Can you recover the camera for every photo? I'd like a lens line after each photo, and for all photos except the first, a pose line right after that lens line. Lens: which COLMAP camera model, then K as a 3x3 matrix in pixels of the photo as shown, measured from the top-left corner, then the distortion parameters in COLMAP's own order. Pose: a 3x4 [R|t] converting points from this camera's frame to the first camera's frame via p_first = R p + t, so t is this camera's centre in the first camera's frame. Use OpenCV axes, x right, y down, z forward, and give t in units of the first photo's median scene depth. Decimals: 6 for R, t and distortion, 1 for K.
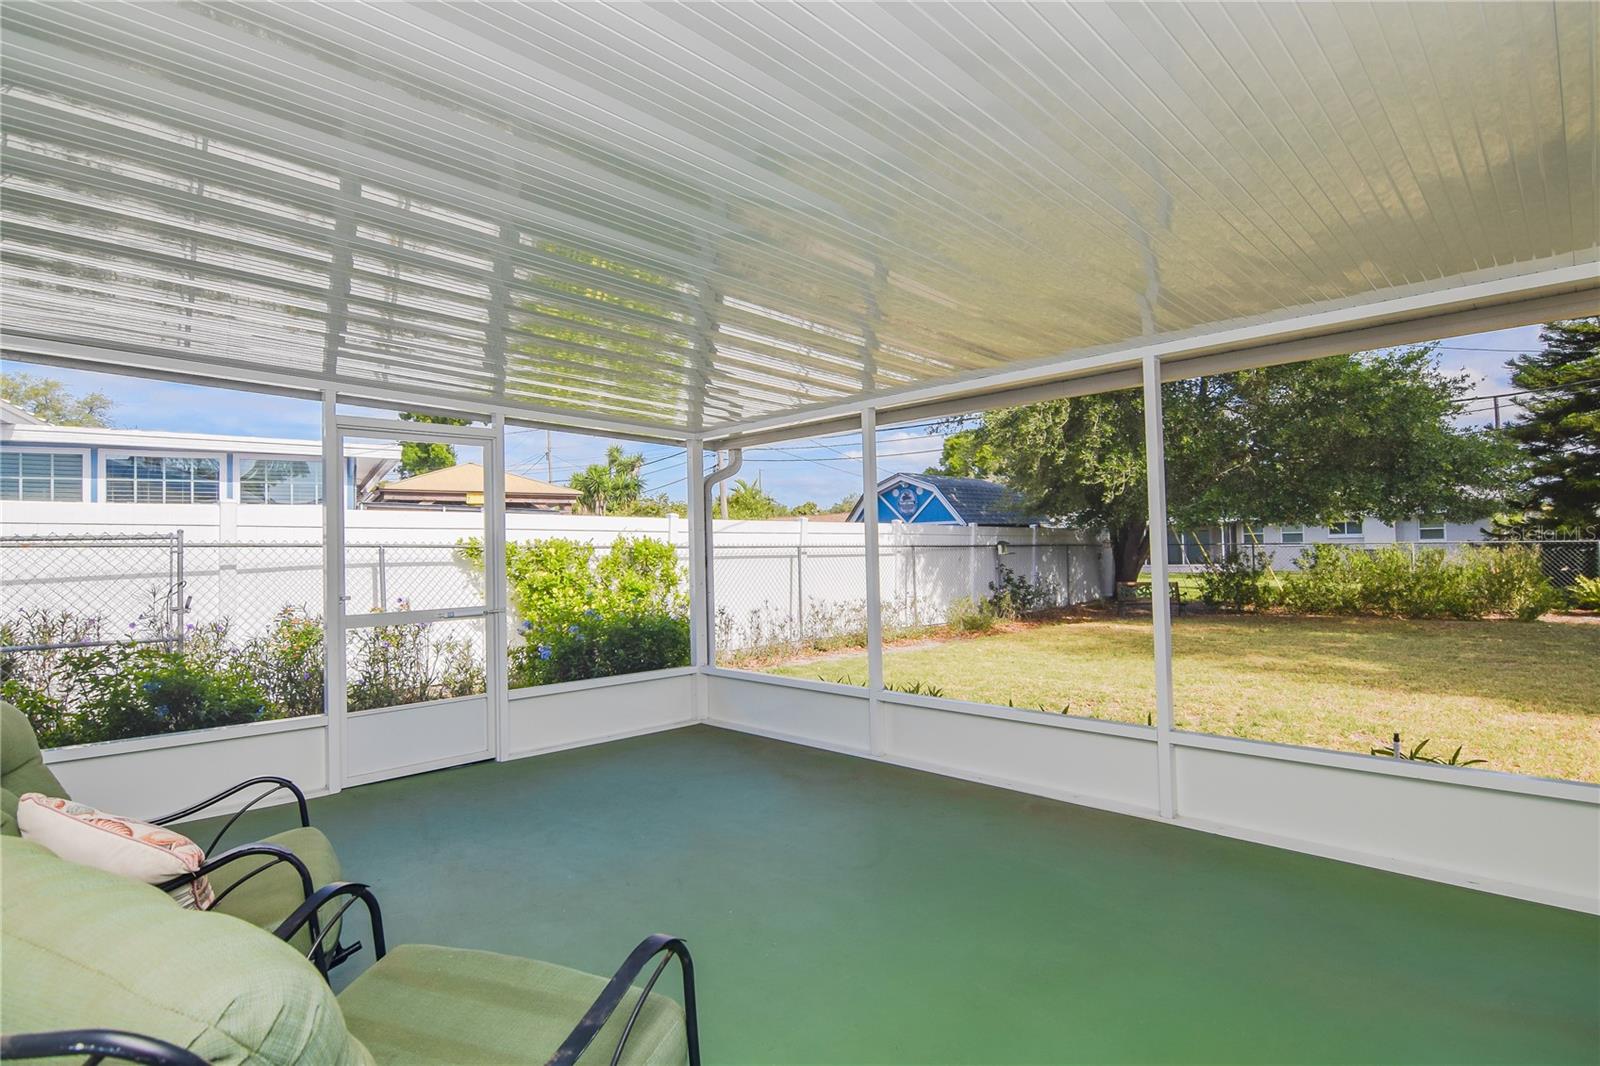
lens RADIAL K [[783.8, 0, 804.0], [0, 783.8, 528.3], [0, 0, 1]] dist [-0.000428, -0.011590]
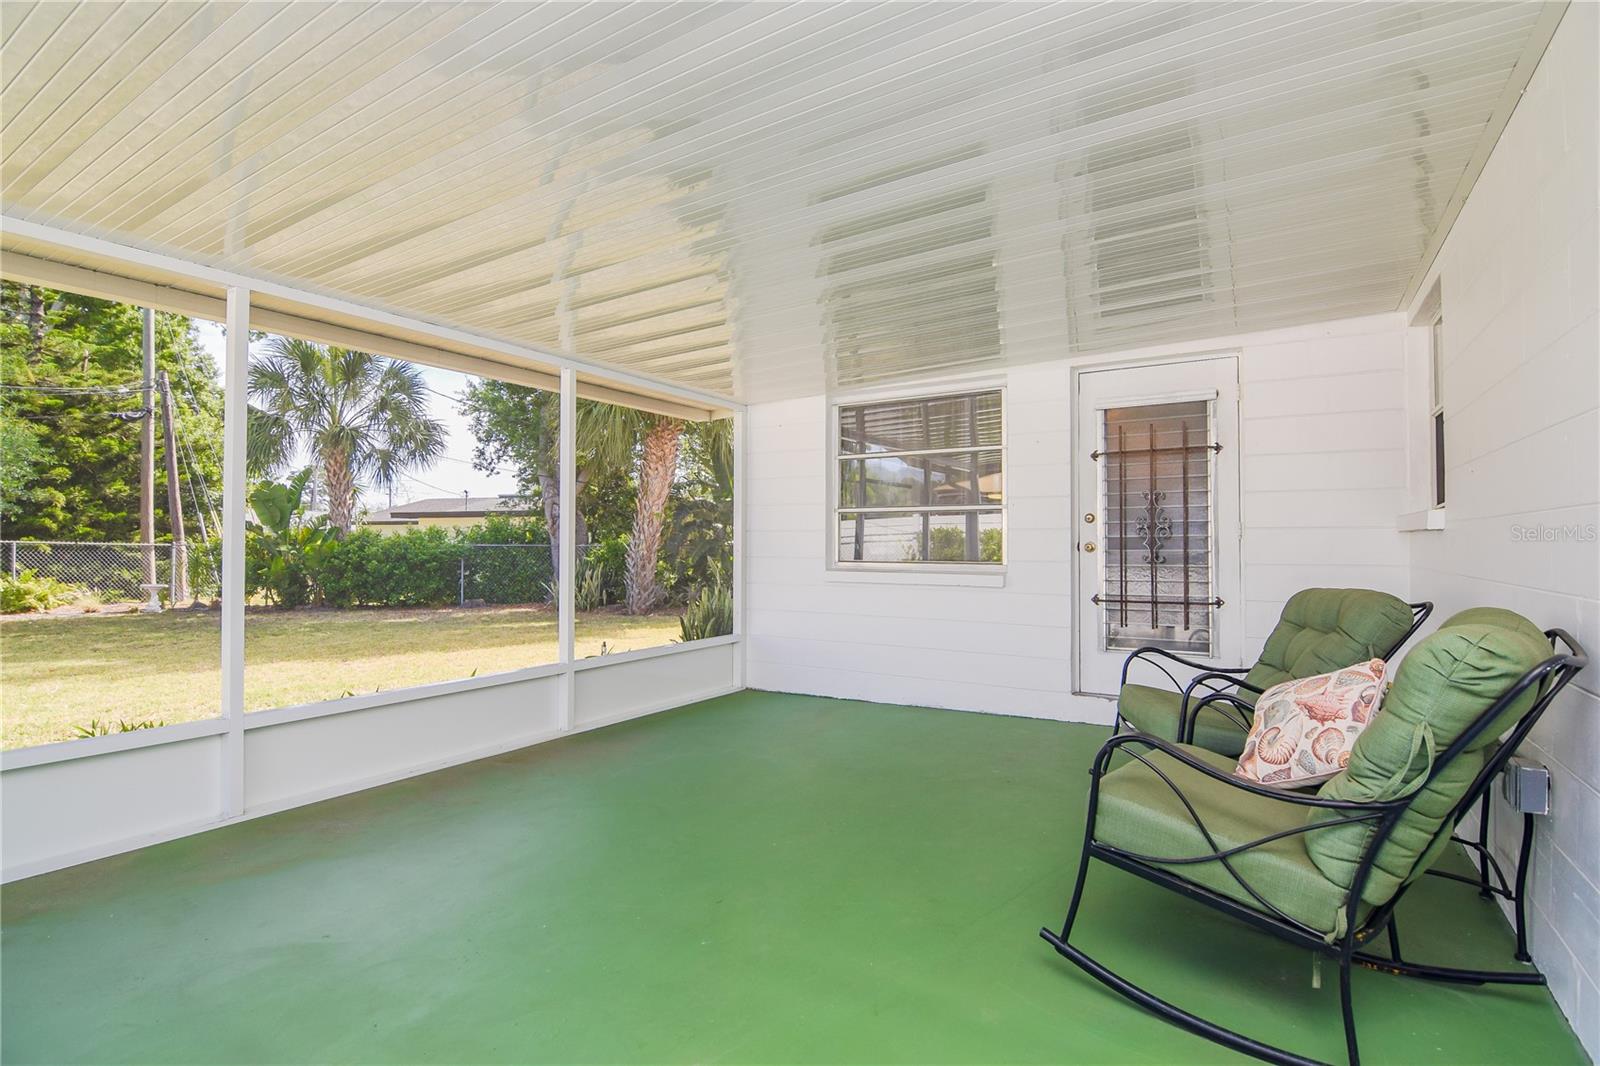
lens RADIAL K [[783.8, 0, 804.0], [0, 783.8, 528.3], [0, 0, 1]] dist [-0.000428, -0.011590]
pose [[-0.230729, 0.020701, 0.972798, -0.862421], [-0.044537, 0.998501, -0.031811, 0.056465], [-0.971998, -0.050665, -0.229461, 0.885633]]
